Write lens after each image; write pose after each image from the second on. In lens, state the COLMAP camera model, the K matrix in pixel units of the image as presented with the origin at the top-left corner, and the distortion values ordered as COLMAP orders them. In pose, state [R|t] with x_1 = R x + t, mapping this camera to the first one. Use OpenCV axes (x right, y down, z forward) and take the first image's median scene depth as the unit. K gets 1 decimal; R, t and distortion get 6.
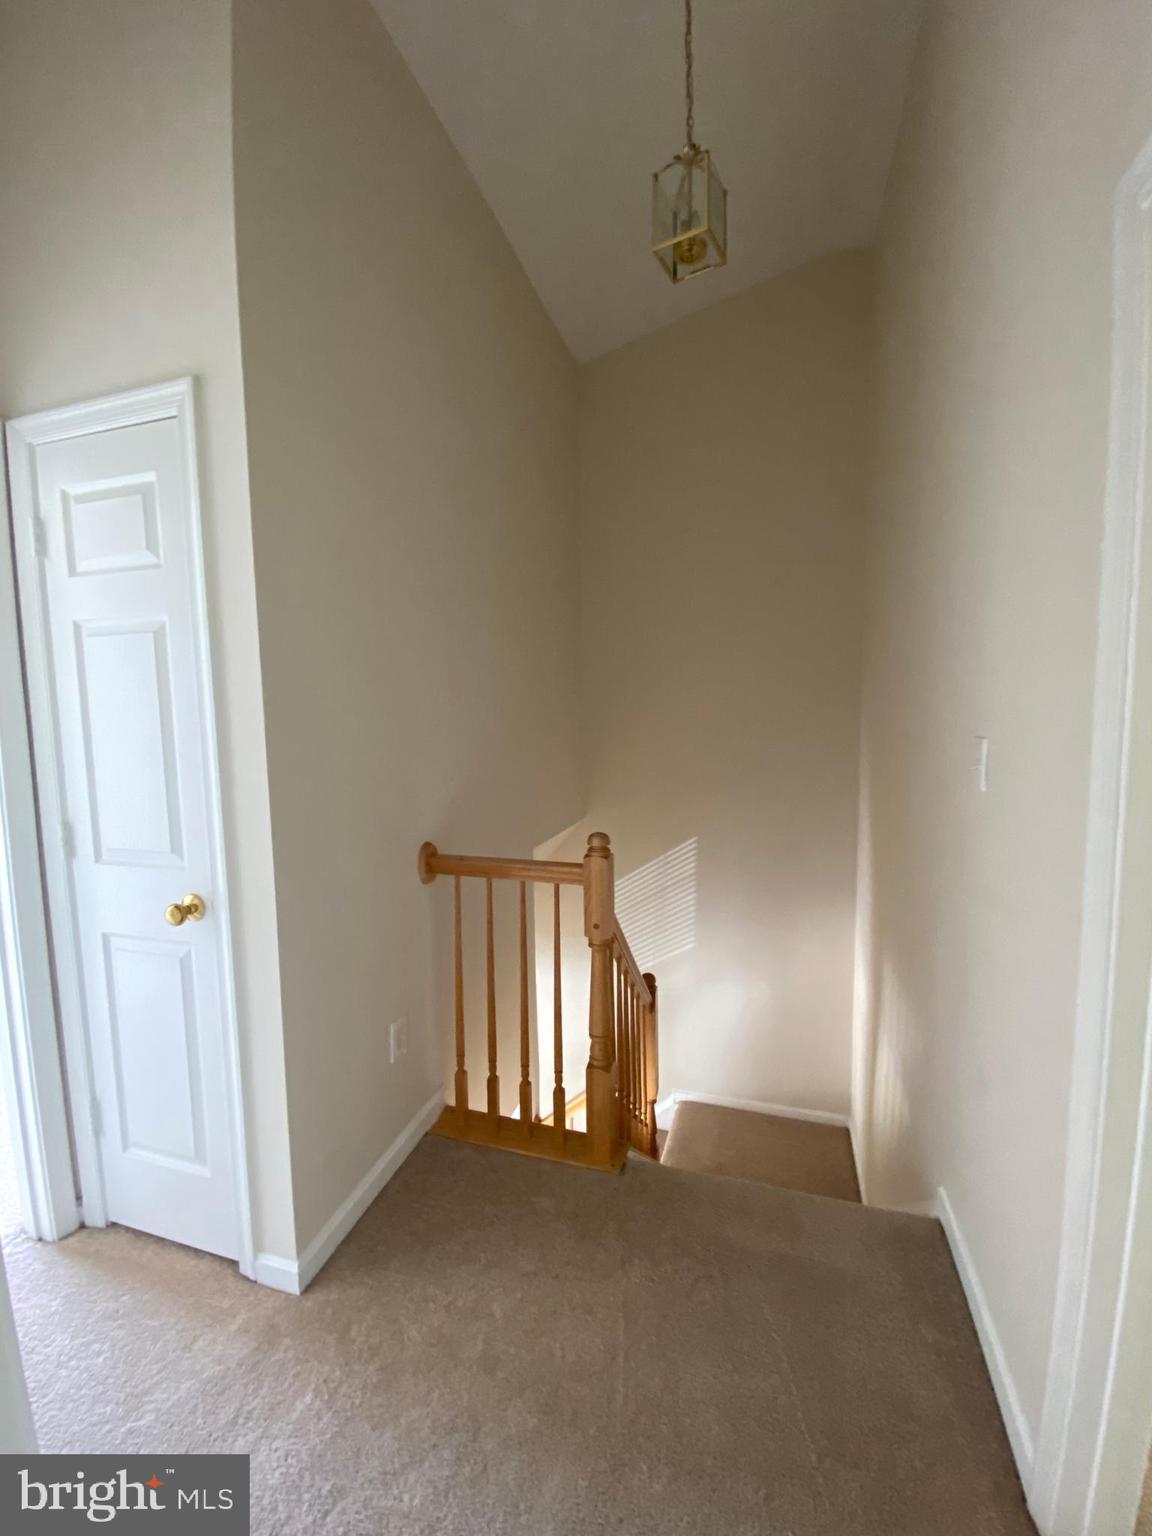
lens RADIAL K [[632.5, 0, 574.5], [0, 632.5, 764.3], [0, 0, 1]] dist [0.036617, -0.028073]
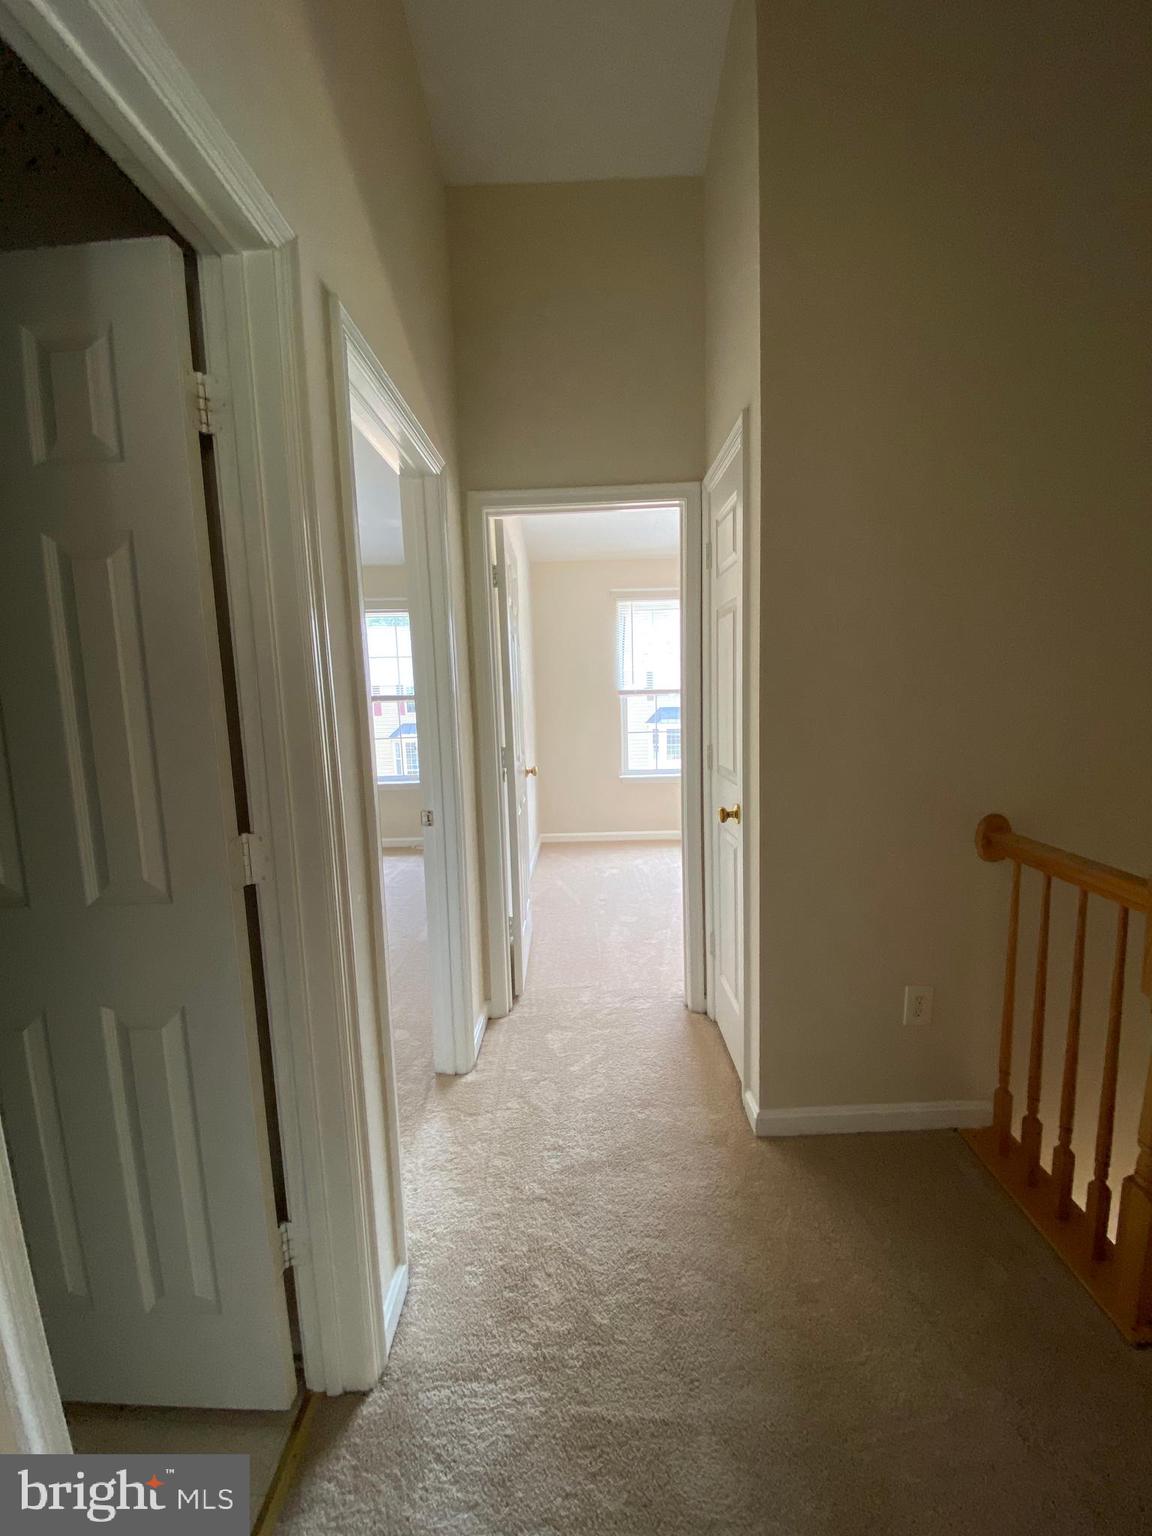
lens RADIAL K [[632.5, 0, 574.5], [0, 632.5, 764.3], [0, 0, 1]] dist [0.036617, -0.028073]
pose [[0.280186, 0.120830, -0.952311, 0.522445], [-0.064464, 0.992175, 0.106922, -0.002174], [0.957779, 0.031431, 0.285783, 0.255713]]
